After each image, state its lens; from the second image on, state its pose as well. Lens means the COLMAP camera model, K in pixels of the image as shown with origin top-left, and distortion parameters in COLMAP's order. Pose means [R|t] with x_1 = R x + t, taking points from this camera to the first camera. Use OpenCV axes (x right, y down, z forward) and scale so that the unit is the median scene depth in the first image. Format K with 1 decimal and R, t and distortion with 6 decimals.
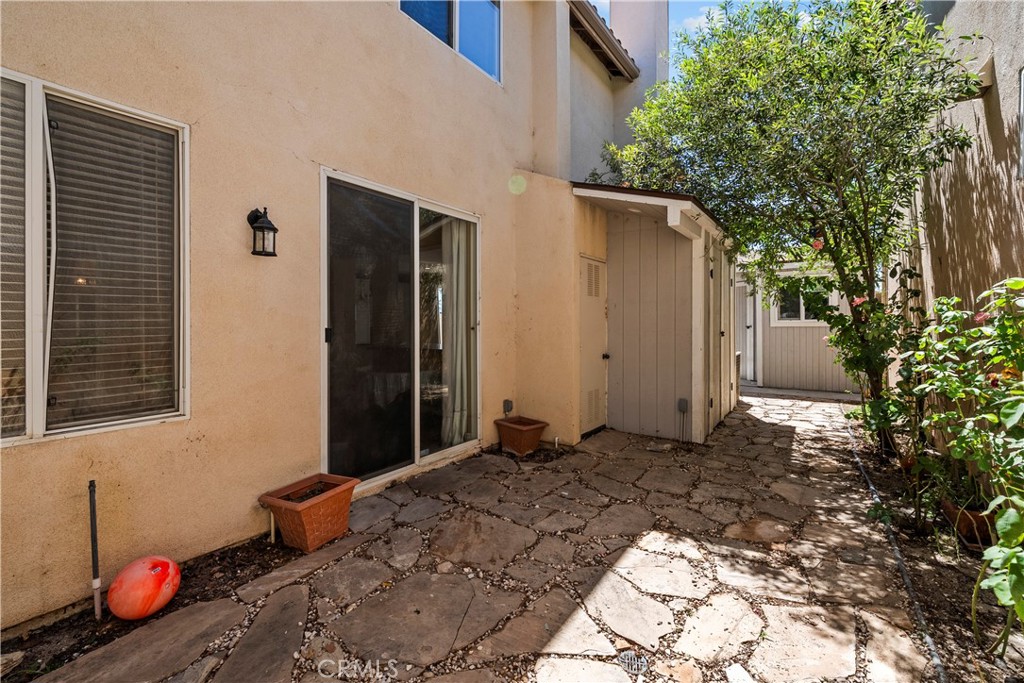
lens RADIAL K [[431.2, 0, 513.5], [0, 431.2, 322.6], [0, 0, 1]] dist [-0.004568, 0.001126]
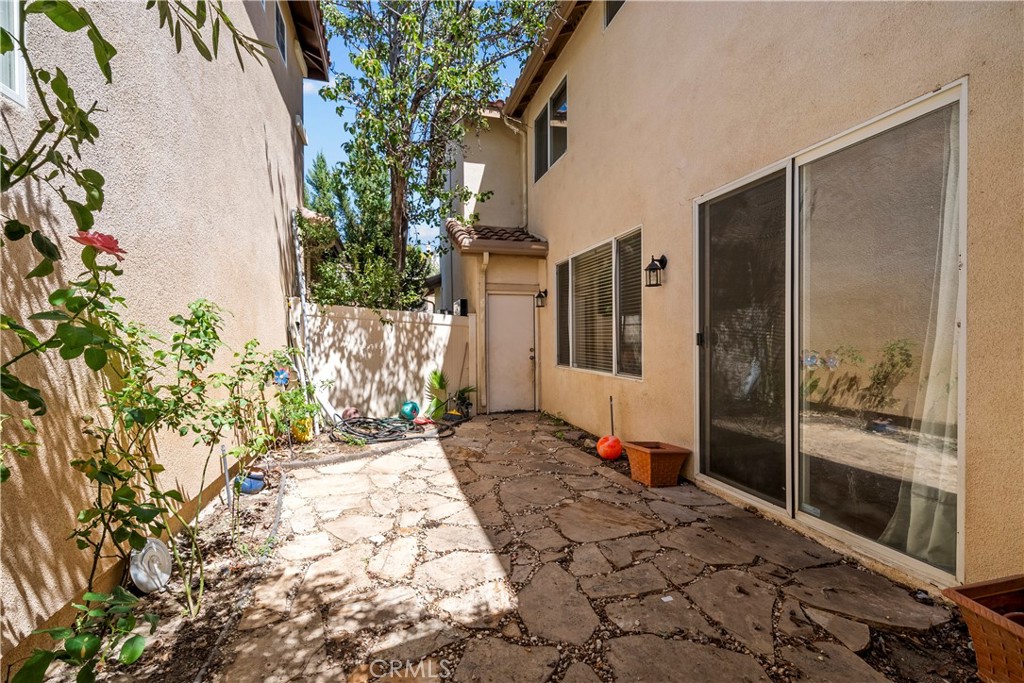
lens RADIAL K [[431.2, 0, 512.1], [0, 431.2, 342.2], [0, 0, 1]] dist [-0.004568, 0.001126]
pose [[-0.620347, 0.018200, -0.784116, 0.932273], [0.010634, 0.999834, 0.014794, 0.016004], [0.784255, 0.000839, -0.620438, 1.519710]]
